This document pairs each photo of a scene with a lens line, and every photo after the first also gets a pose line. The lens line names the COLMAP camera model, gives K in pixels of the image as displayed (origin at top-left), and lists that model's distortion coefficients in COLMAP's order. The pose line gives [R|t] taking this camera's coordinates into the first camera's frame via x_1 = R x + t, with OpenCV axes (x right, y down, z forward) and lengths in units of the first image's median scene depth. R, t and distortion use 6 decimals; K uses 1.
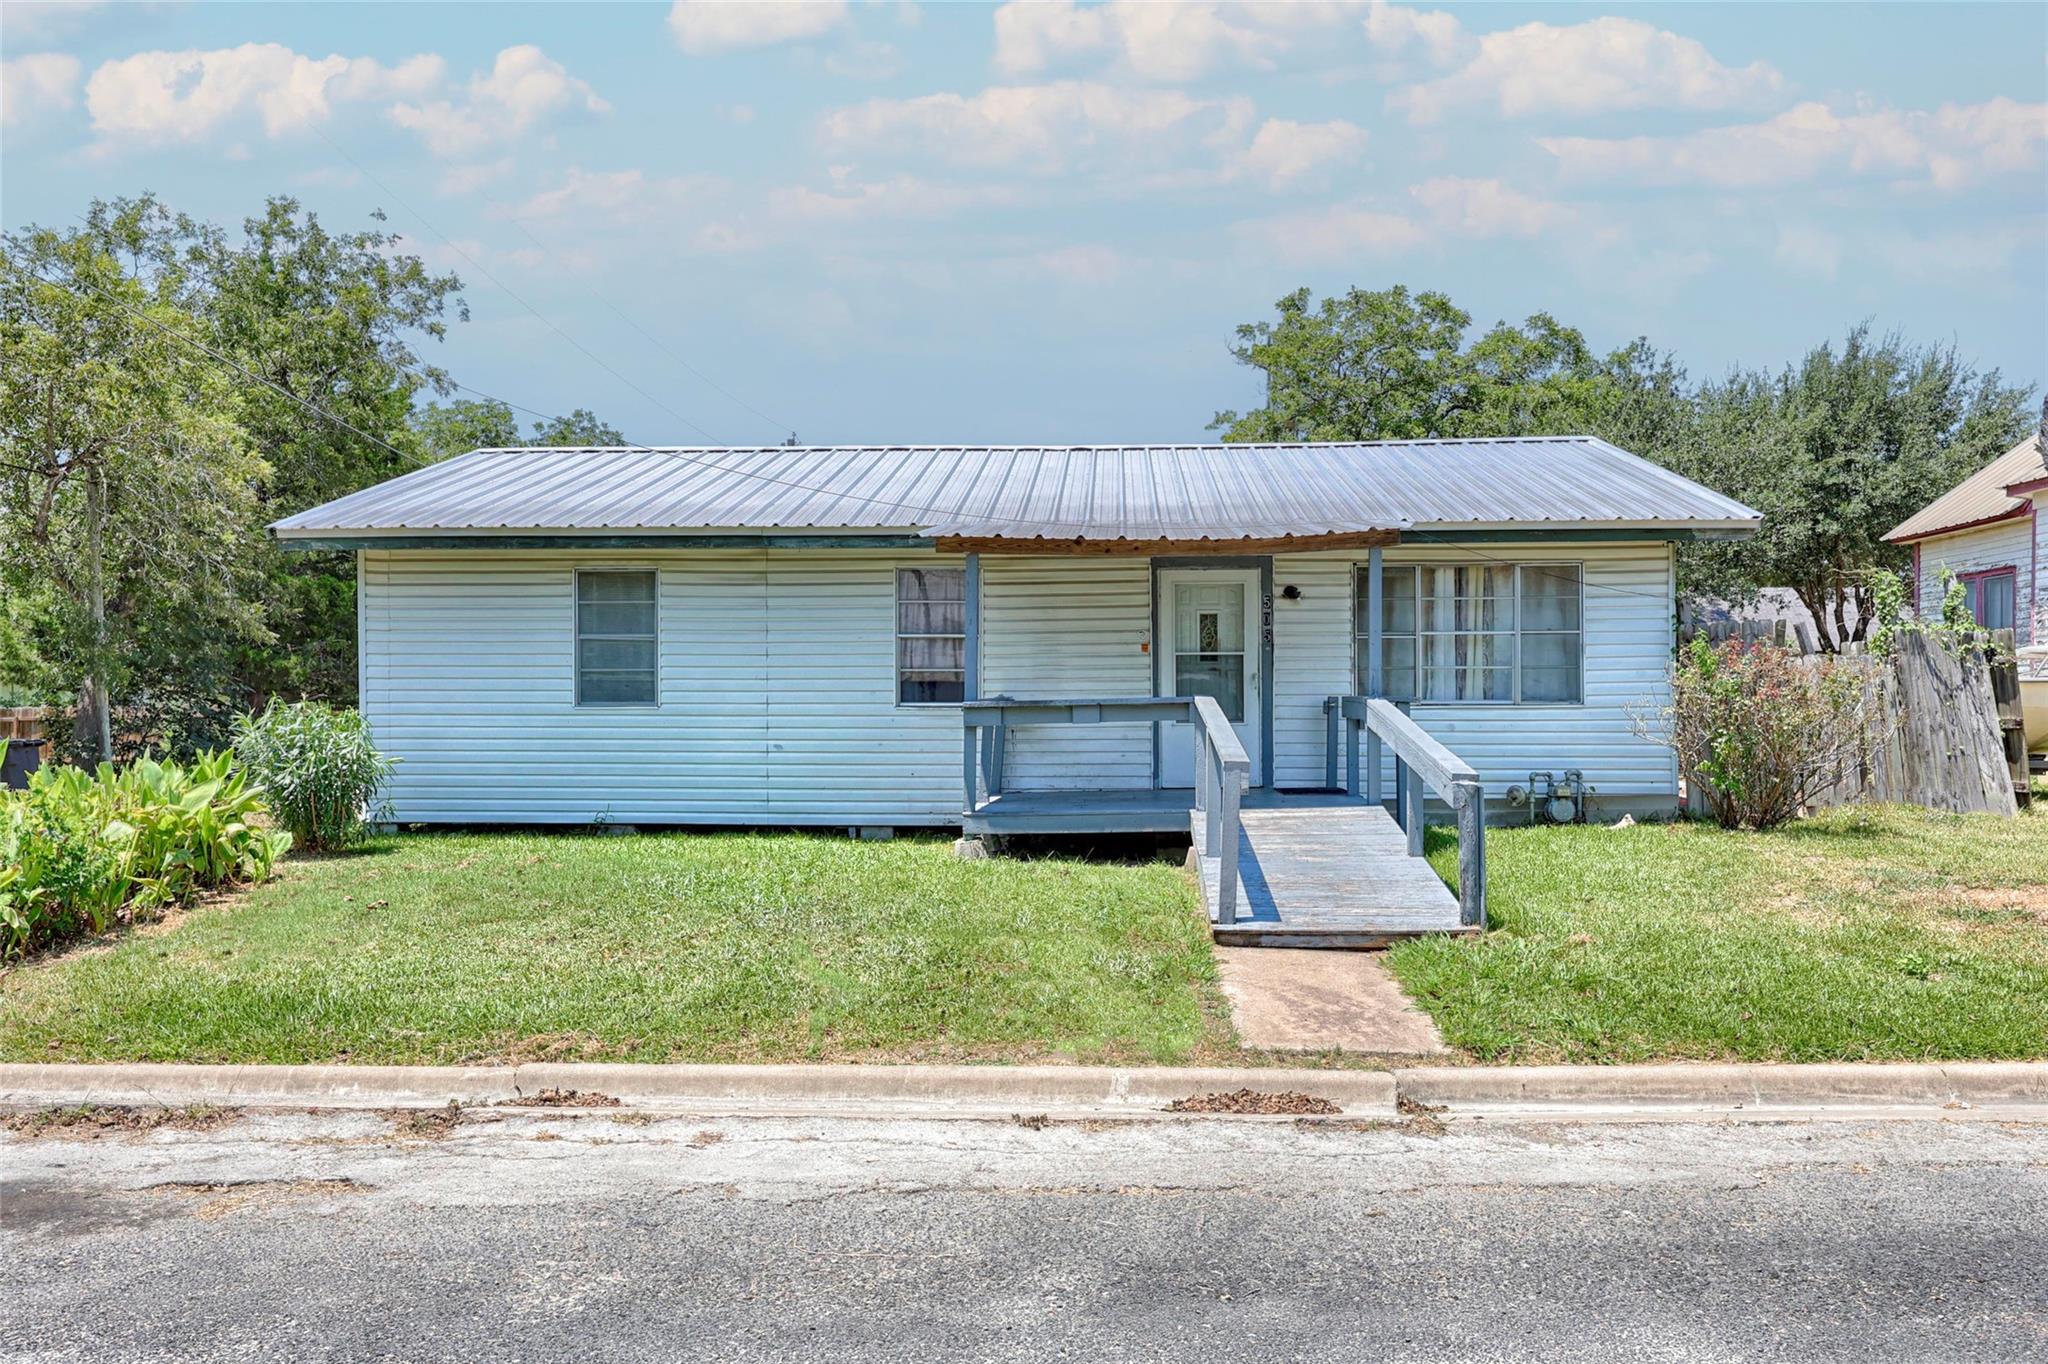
lens RADIAL K [[1405.8, 0, 1043.5], [0, 1405.8, 724.3], [0, 0, 1]] dist [-0.002355, 0.003247]
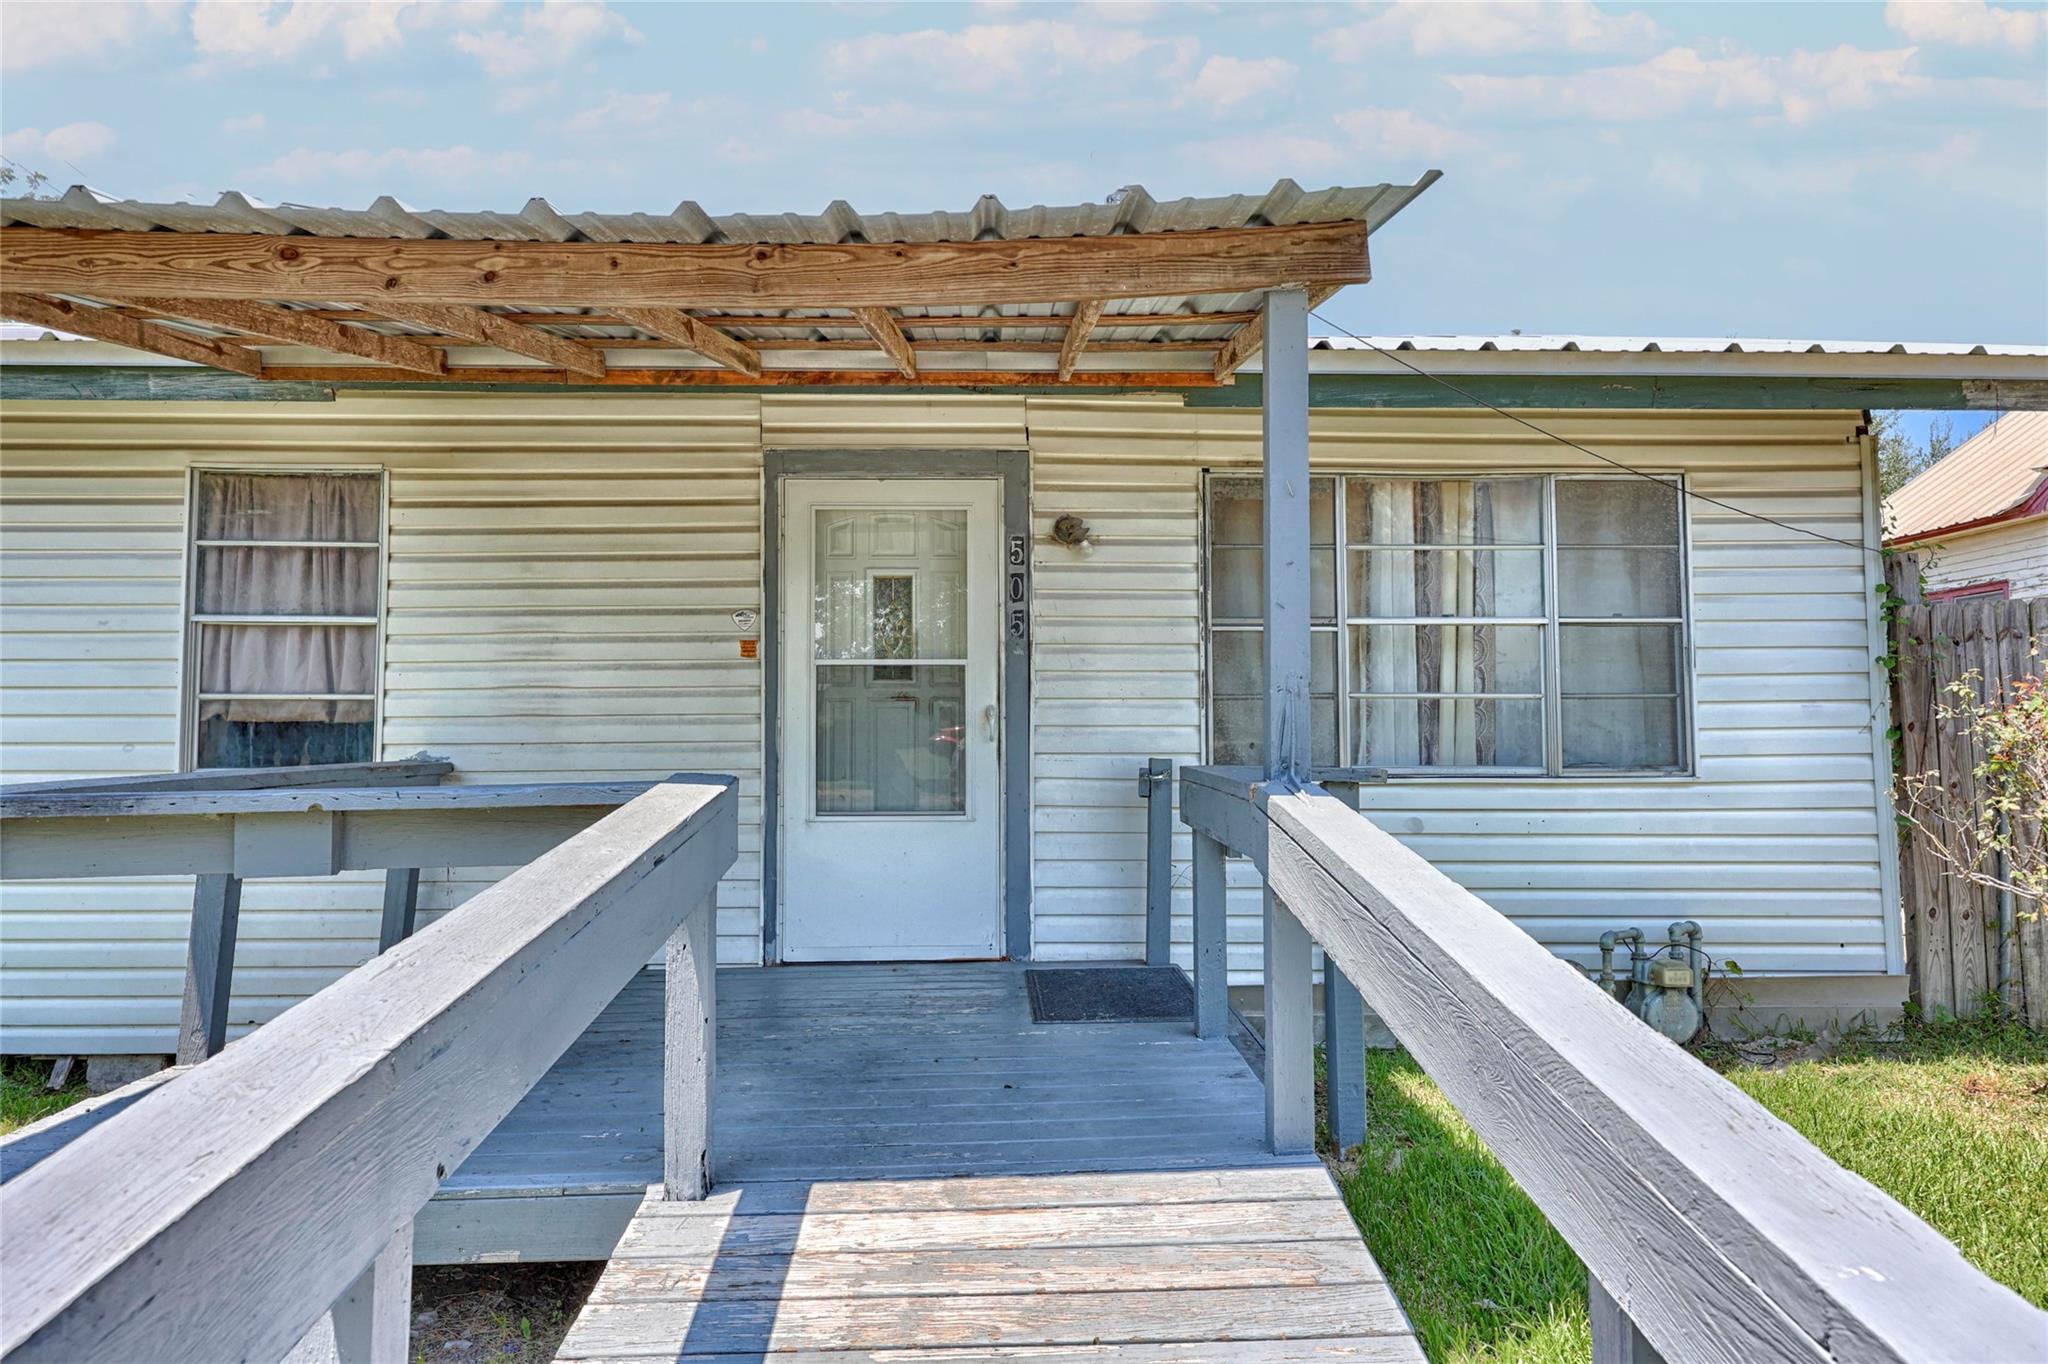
lens RADIAL K [[1215.0, 0, 1012.0], [0, 1215.0, 682.4], [0, 0, 1]] dist [-0.004614, -0.000952]
pose [[0.997414, 0.005379, 0.071668, 0.128342], [-0.000949, 0.998095, -0.061691, -0.019675], [-0.071863, 0.061464, 0.995519, 0.604473]]
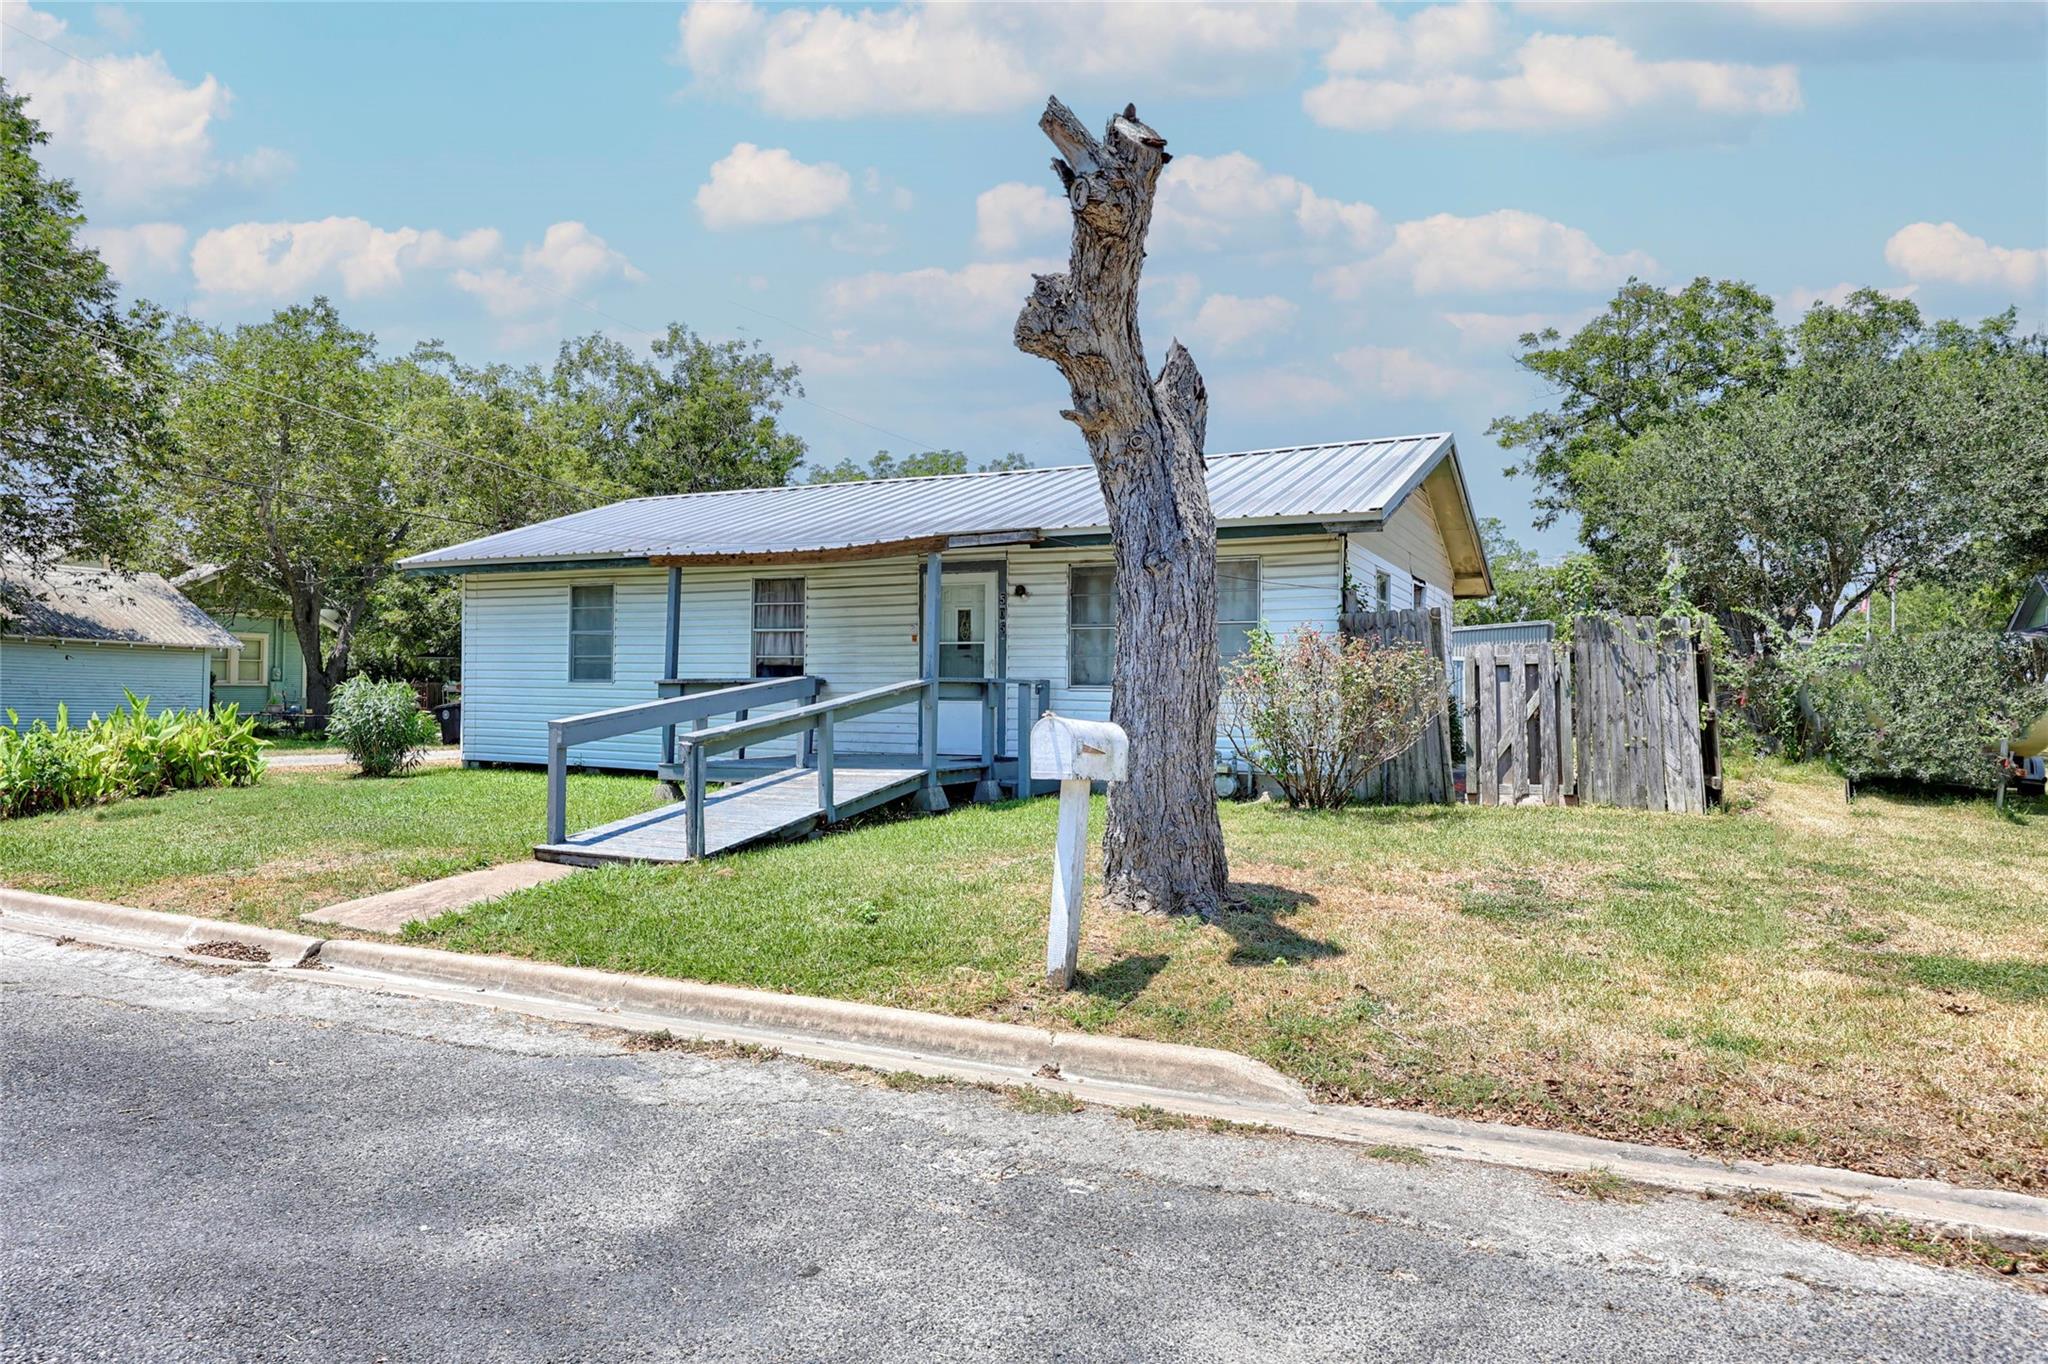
lens RADIAL K [[1215.0, 0, 1022.2], [0, 1215.0, 679.3], [0, 0, 1]] dist [-0.004614, -0.000952]
pose [[0.914188, 0.008785, -0.405194, 0.584336], [-0.018328, 0.999638, -0.019678, 0.000033], [0.404875, 0.025416, 0.914019, 0.073855]]
